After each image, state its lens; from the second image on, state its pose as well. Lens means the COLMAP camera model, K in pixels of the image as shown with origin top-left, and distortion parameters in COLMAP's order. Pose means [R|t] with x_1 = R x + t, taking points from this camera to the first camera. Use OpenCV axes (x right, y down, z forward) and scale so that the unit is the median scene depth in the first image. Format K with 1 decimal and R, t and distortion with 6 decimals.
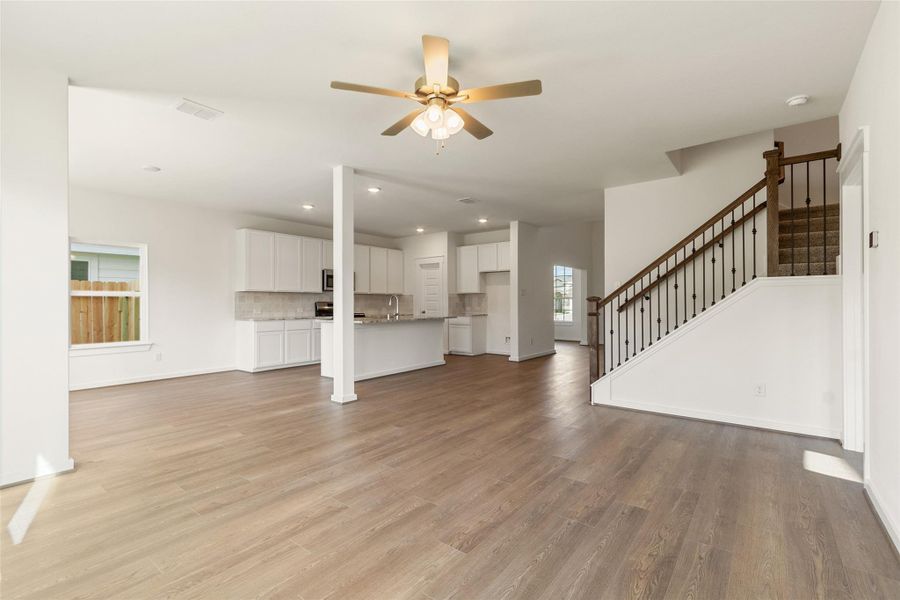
lens RADIAL K [[410.6, 0, 452.5], [0, 410.6, 307.5], [0, 0, 1]] dist [0.001408, 0.000371]
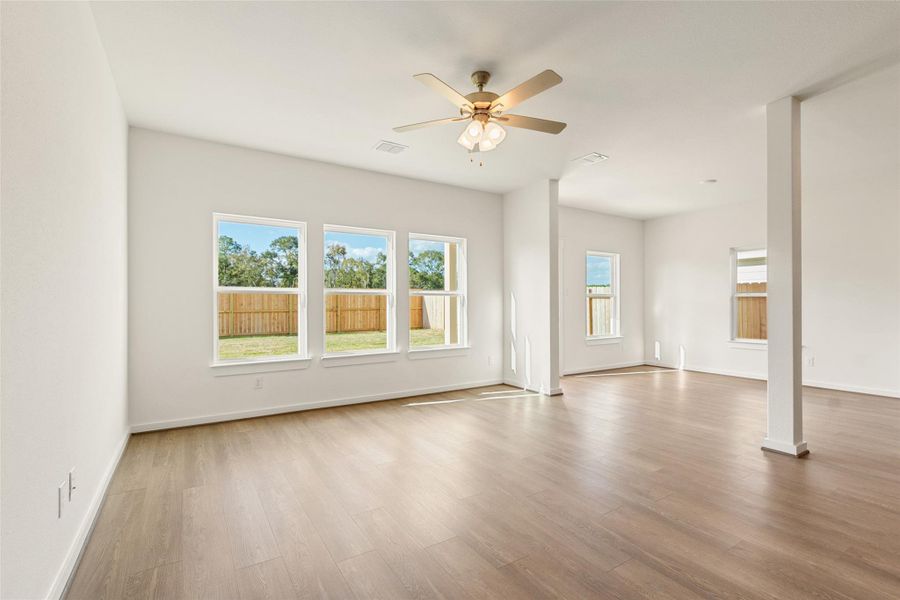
lens RADIAL K [[410.6, 0, 452.5], [0, 410.6, 307.5], [0, 0, 1]] dist [0.001408, 0.000371]
pose [[-0.336428, 0.007842, -0.941676, 0.515855], [-0.001035, 0.999962, 0.008697, -0.007589], [0.941709, 0.003900, -0.336407, 0.672094]]
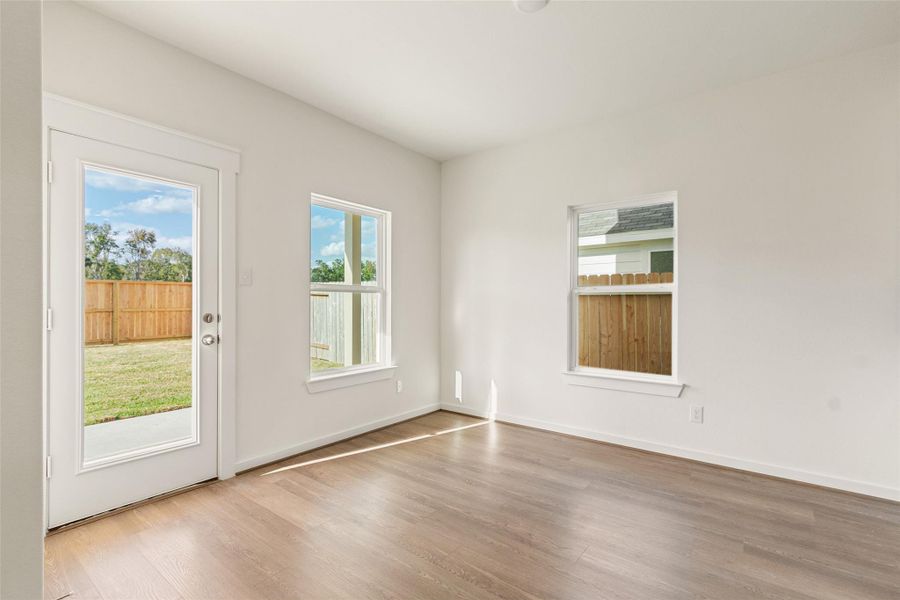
lens RADIAL K [[410.6, 0, 452.5], [0, 410.6, 307.5], [0, 0, 1]] dist [0.001408, 0.000371]
pose [[0.008868, 0.007642, -0.999931, -0.274869], [-0.005650, 0.999955, 0.007592, -0.011105], [0.999945, 0.005582, 0.008911, 0.850161]]
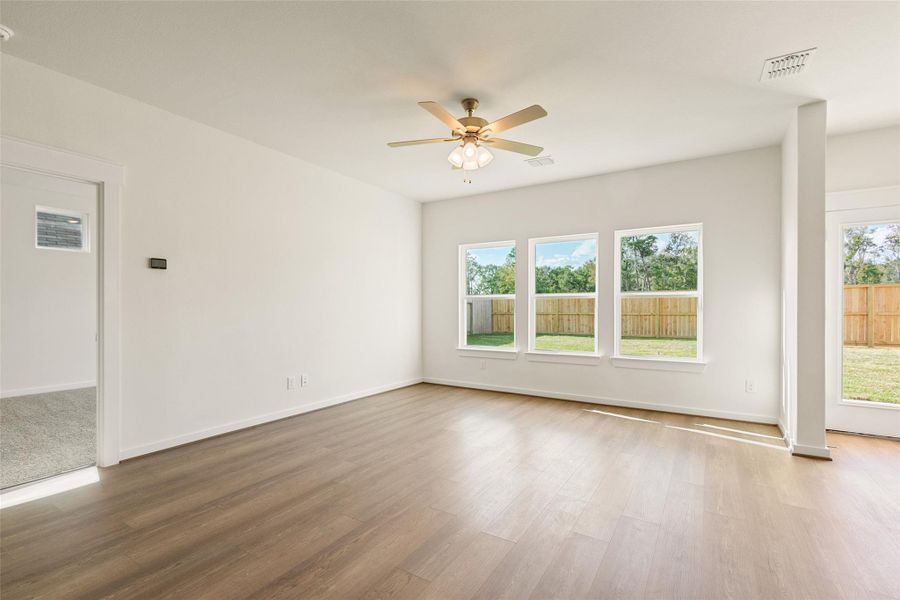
lens RADIAL K [[410.6, 0, 452.5], [0, 410.6, 307.5], [0, 0, 1]] dist [0.001408, 0.000371]
pose [[-0.995325, 0.000509, -0.096582, 0.067985], [0.000272, 0.999997, 0.002468, -0.009240], [0.096583, 0.002430, -0.995322, 1.140898]]
